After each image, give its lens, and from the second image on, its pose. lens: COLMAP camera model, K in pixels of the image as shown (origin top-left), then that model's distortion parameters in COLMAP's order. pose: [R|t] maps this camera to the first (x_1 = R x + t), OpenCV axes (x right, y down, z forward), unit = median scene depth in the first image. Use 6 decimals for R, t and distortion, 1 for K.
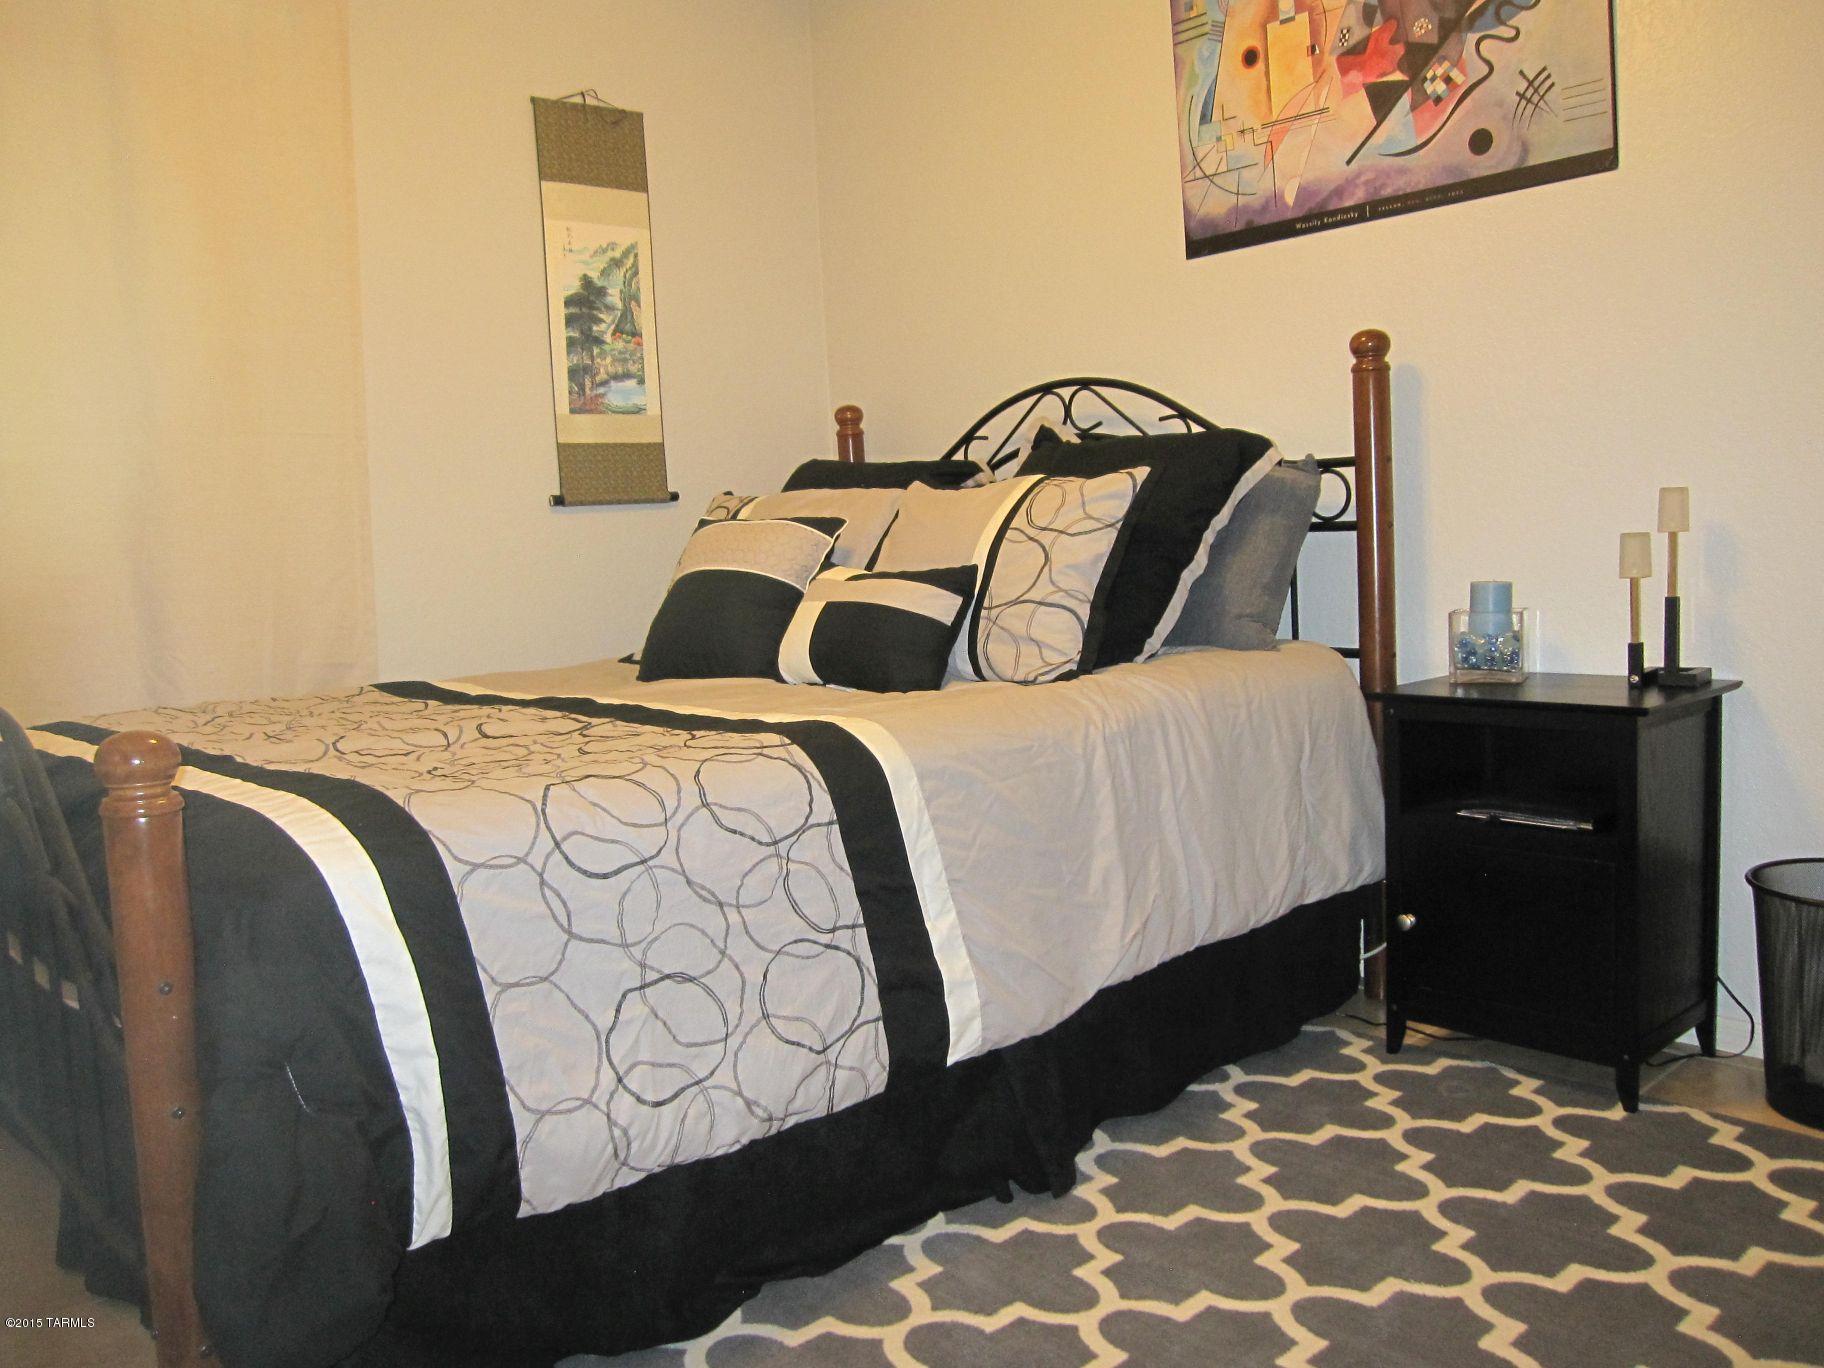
lens RADIAL K [[1510.4, 0, 925.3], [0, 1510.4, 694.1], [0, 0, 1]] dist [-0.084914, 0.054615]
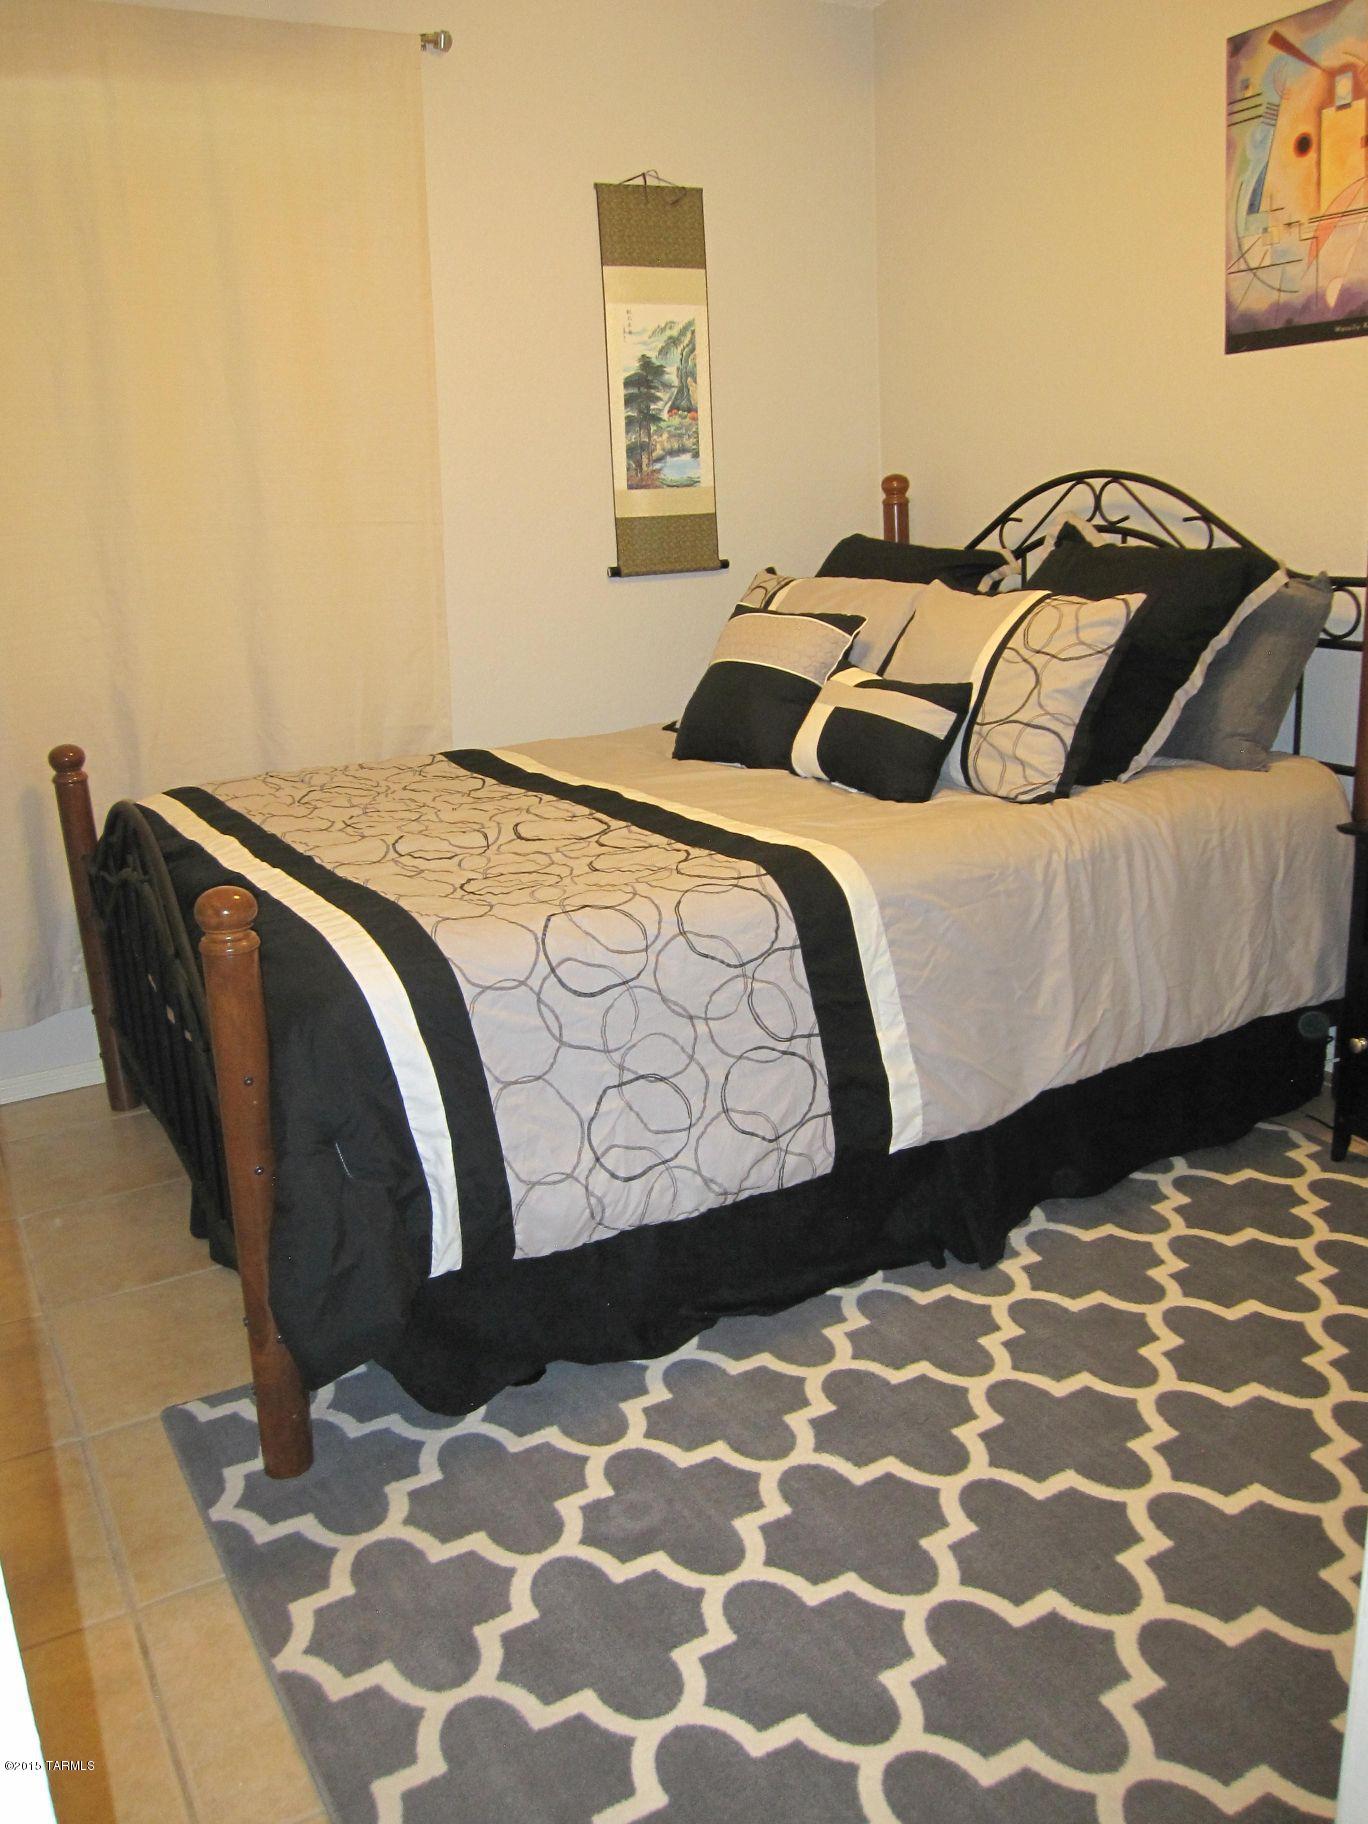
lens RADIAL K [[1510.4, 0, 693.8], [0, 1510.4, 905.9], [0, 0, 1]] dist [-0.084914, 0.054615]
pose [[0.974302, 0.067217, -0.214982, 0.085070], [-0.030704, 0.985160, 0.168872, -0.108145], [0.223143, -0.157932, 0.961907, -0.098734]]
